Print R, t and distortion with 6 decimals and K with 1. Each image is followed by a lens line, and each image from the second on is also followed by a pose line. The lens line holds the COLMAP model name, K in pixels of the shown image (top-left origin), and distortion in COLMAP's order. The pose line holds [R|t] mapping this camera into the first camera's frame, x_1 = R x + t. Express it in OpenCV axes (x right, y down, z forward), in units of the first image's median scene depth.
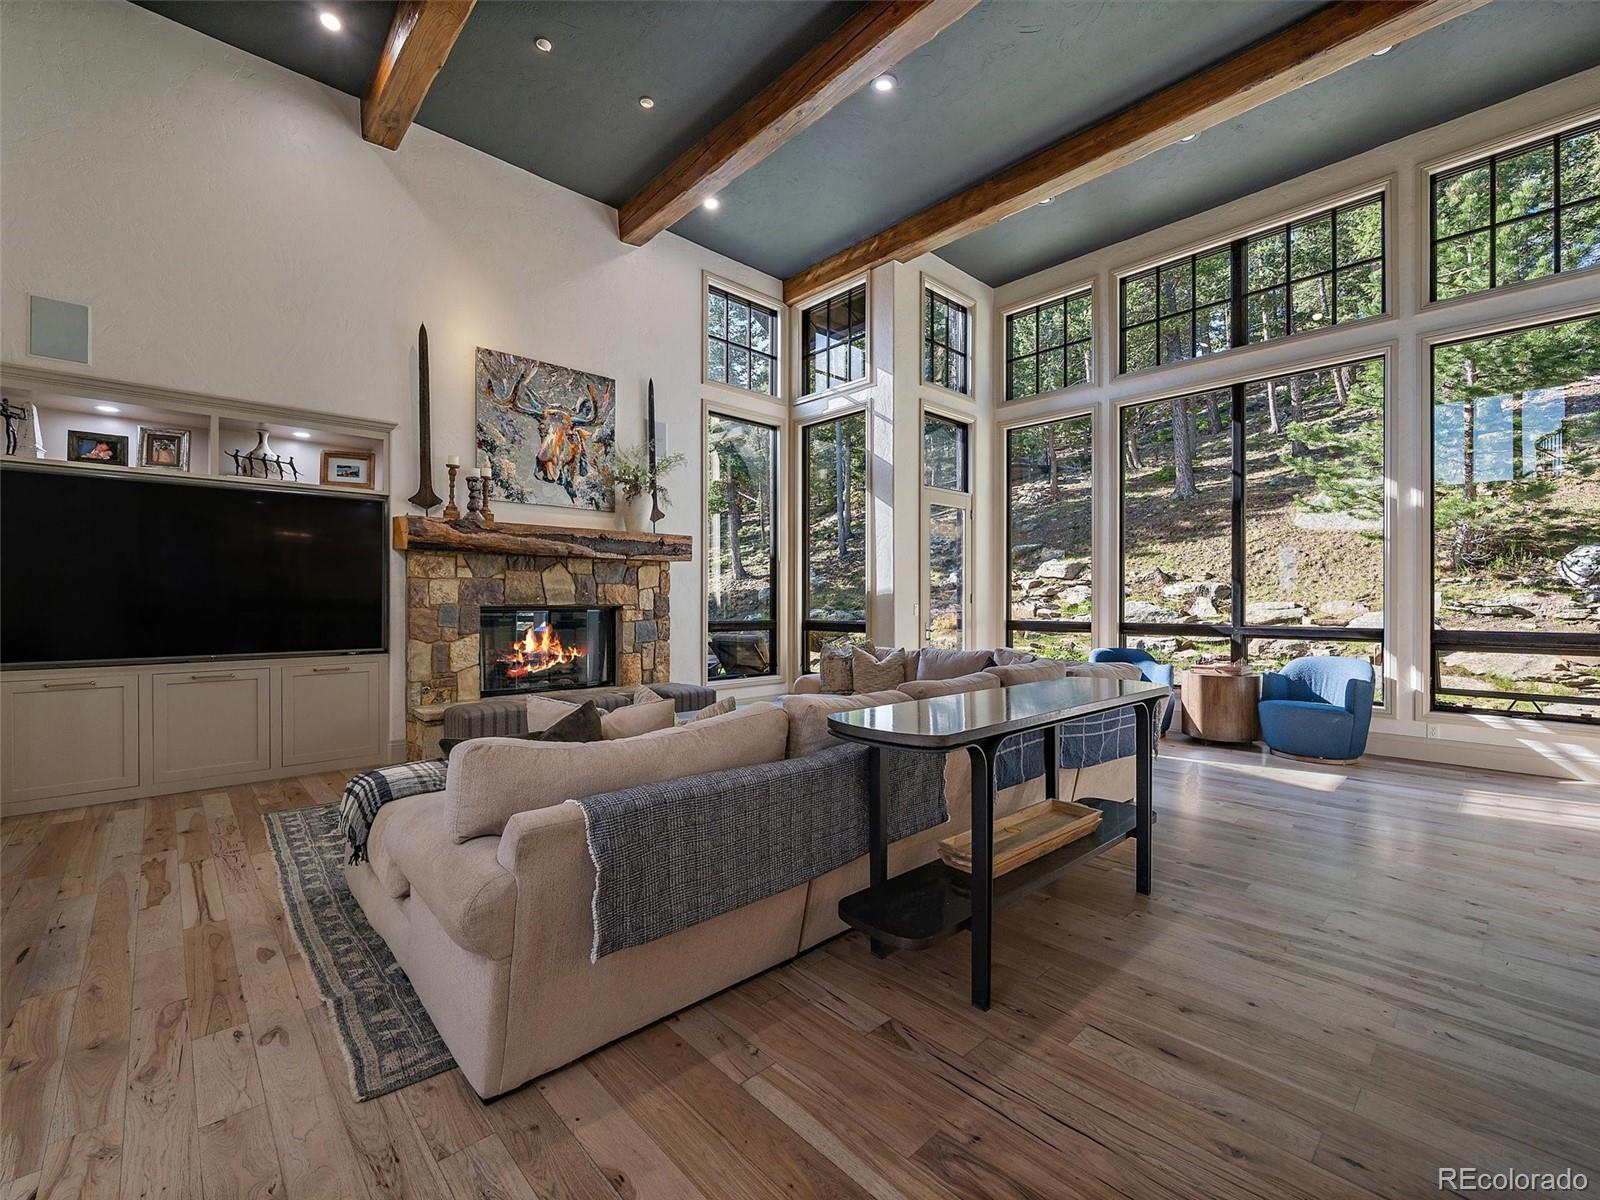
lens RADIAL K [[687.2, 0, 796.8], [0, 687.2, 602.2], [0, 0, 1]] dist [0.000222, 0.000421]
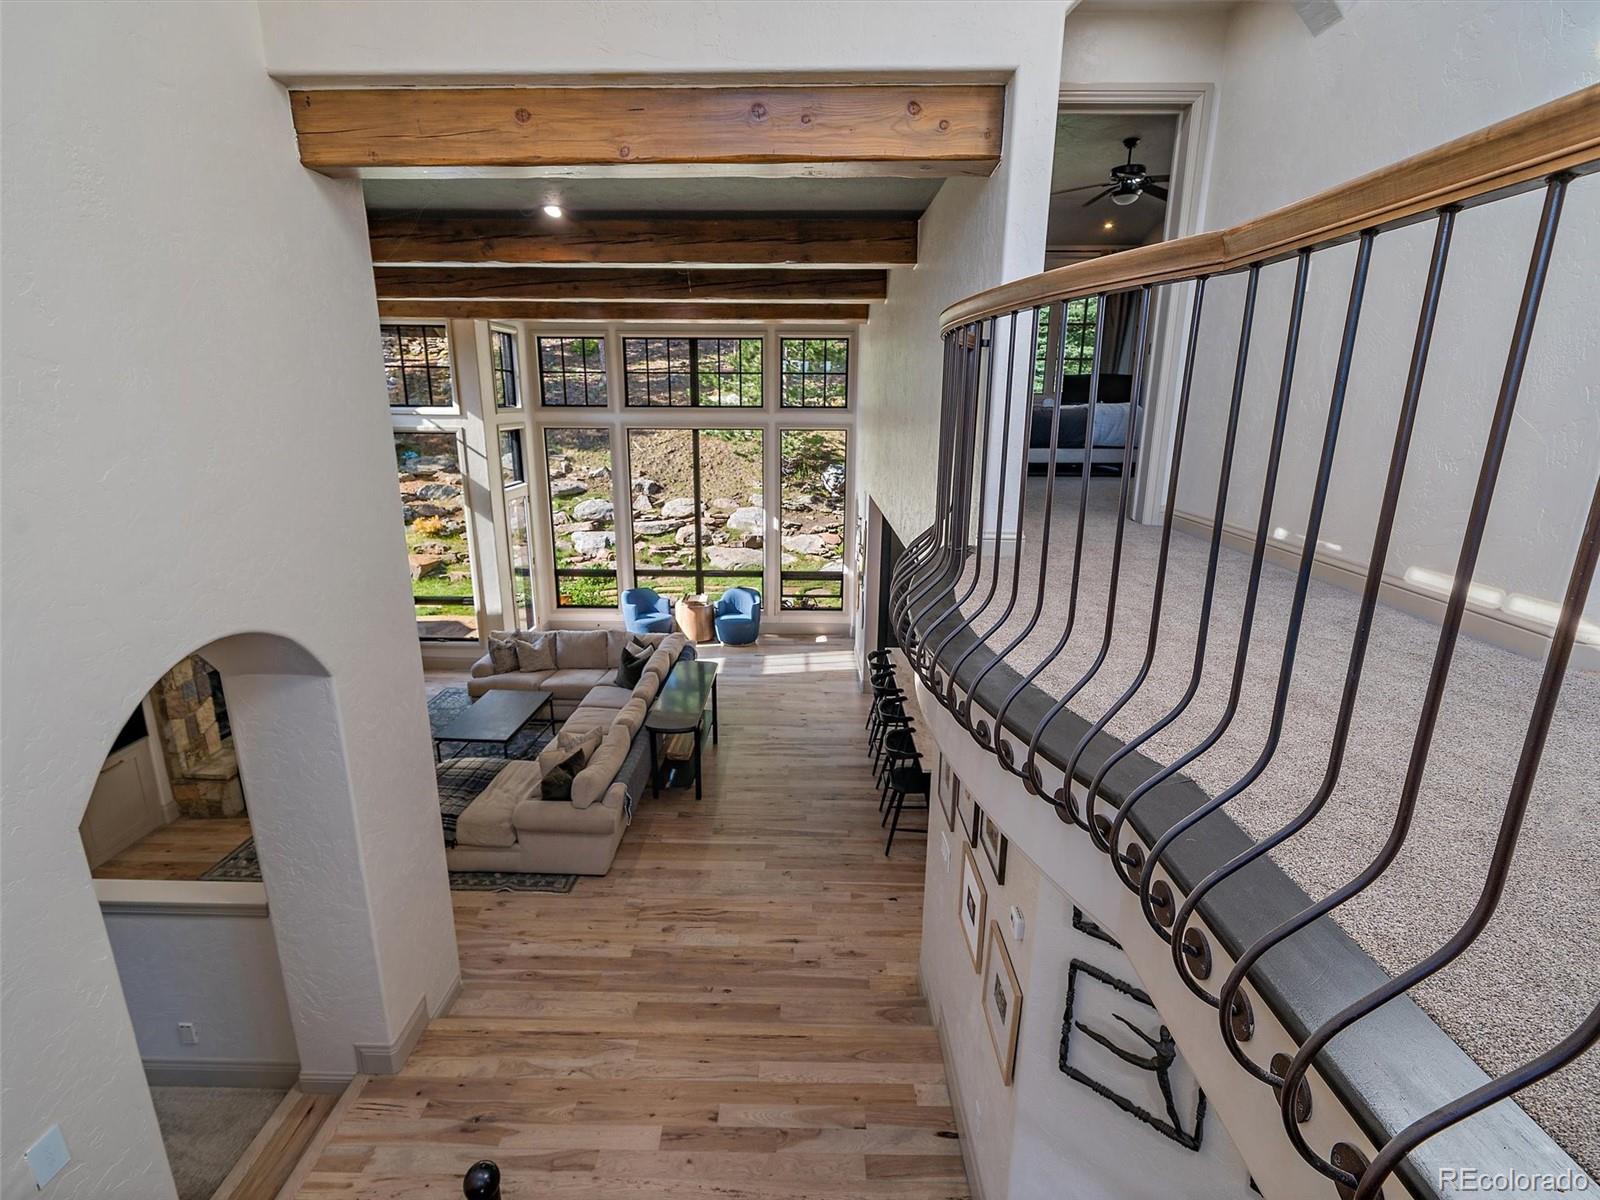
lens RADIAL K [[766.8, 0, 796.9], [0, 766.8, 601.1], [0, 0, 1]] dist [-0.000889, -0.000058]
pose [[0.691144, -0.180906, 0.699709, -0.662099], [-0.007355, 0.966354, 0.257111, -0.461420], [-0.722680, -0.182847, 0.666559, -0.579288]]
